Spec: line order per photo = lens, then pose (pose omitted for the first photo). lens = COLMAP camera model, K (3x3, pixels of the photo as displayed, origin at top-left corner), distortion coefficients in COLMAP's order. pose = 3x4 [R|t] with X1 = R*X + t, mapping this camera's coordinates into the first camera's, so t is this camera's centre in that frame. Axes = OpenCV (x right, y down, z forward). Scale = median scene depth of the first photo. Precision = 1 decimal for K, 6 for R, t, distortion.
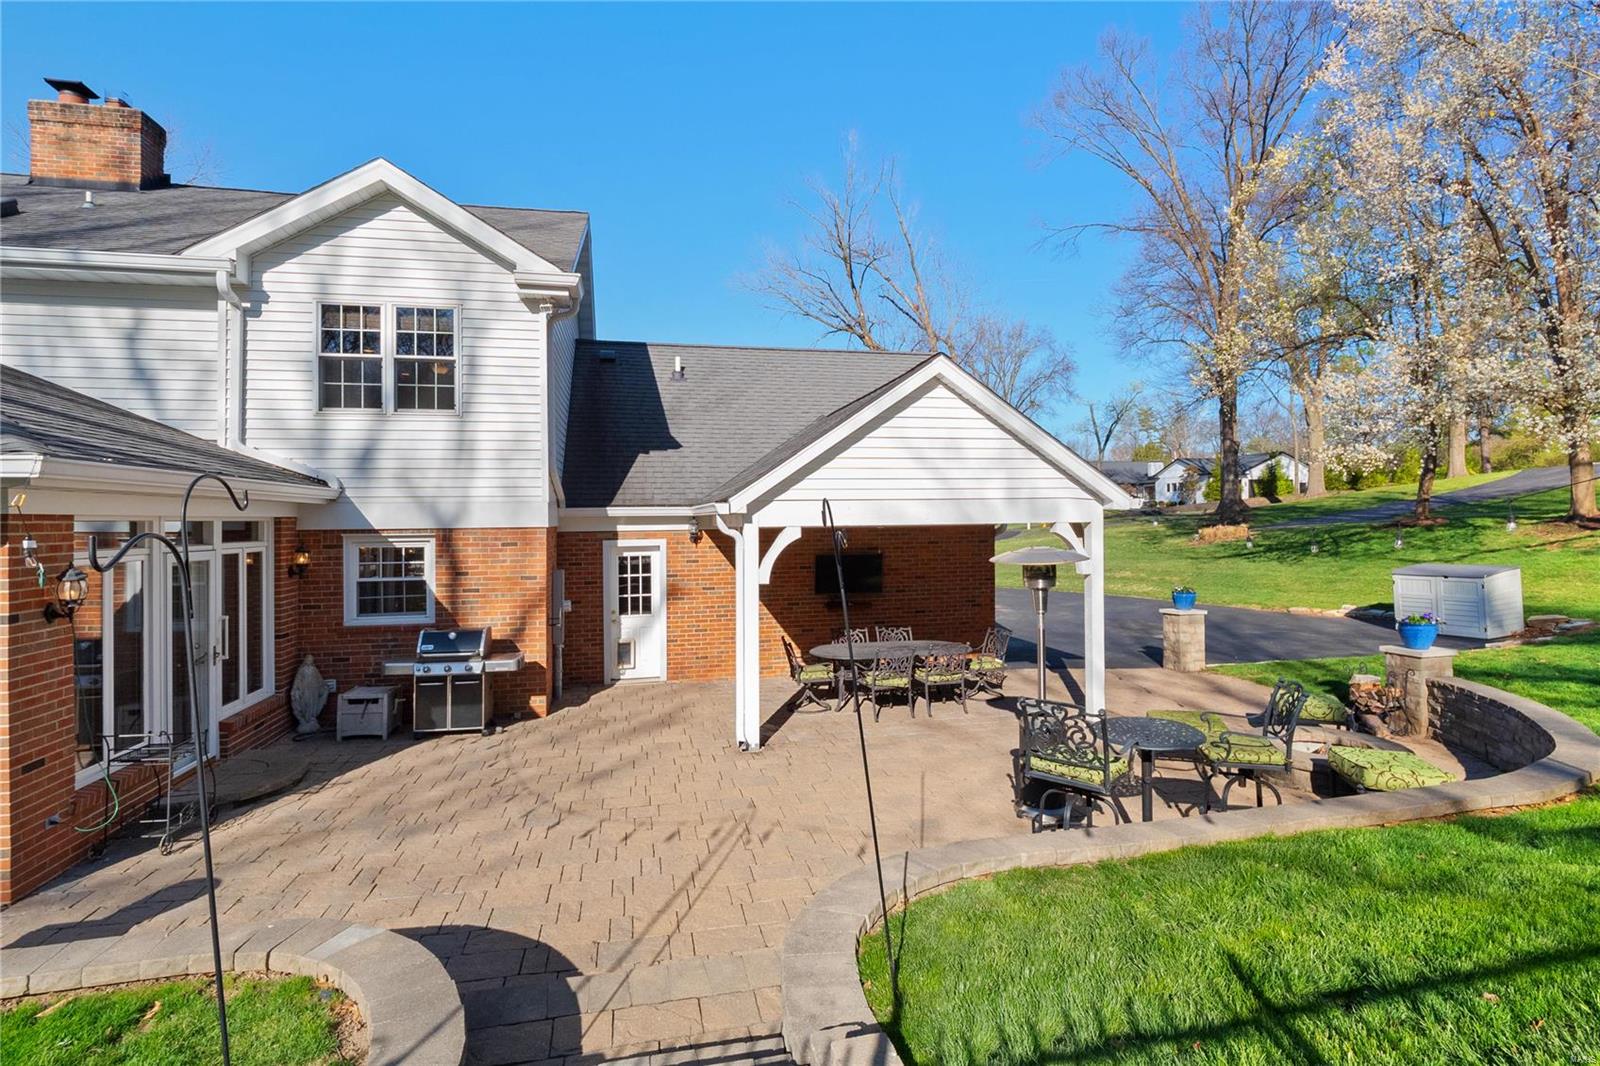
lens RADIAL K [[760.1, 0, 808.0], [0, 760.1, 515.9], [0, 0, 1]] dist [-0.012071, -0.000408]
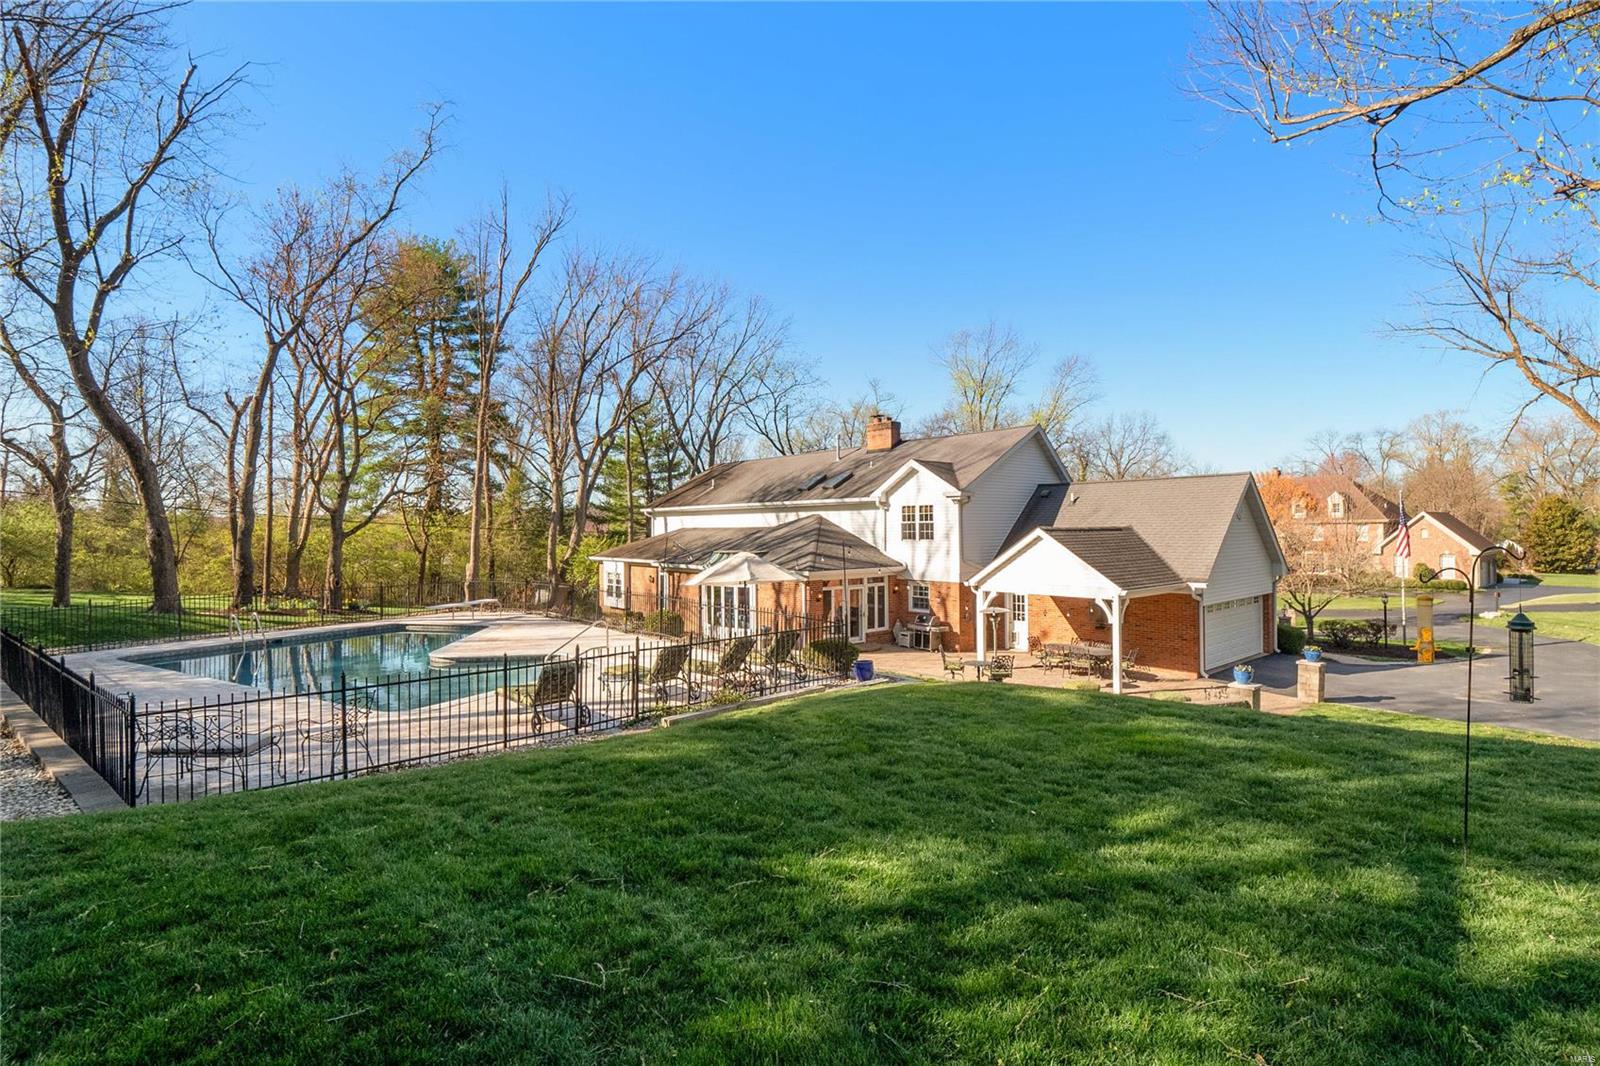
lens RADIAL K [[760.1, 0, 808.0], [0, 760.1, 515.9], [0, 0, 1]] dist [-0.012071, -0.000408]
pose [[0.481073, -0.006764, -0.876654, 1.872479], [0.003755, 0.999977, -0.005655, -0.221875], [0.876672, -0.000571, 0.481087, -0.824197]]
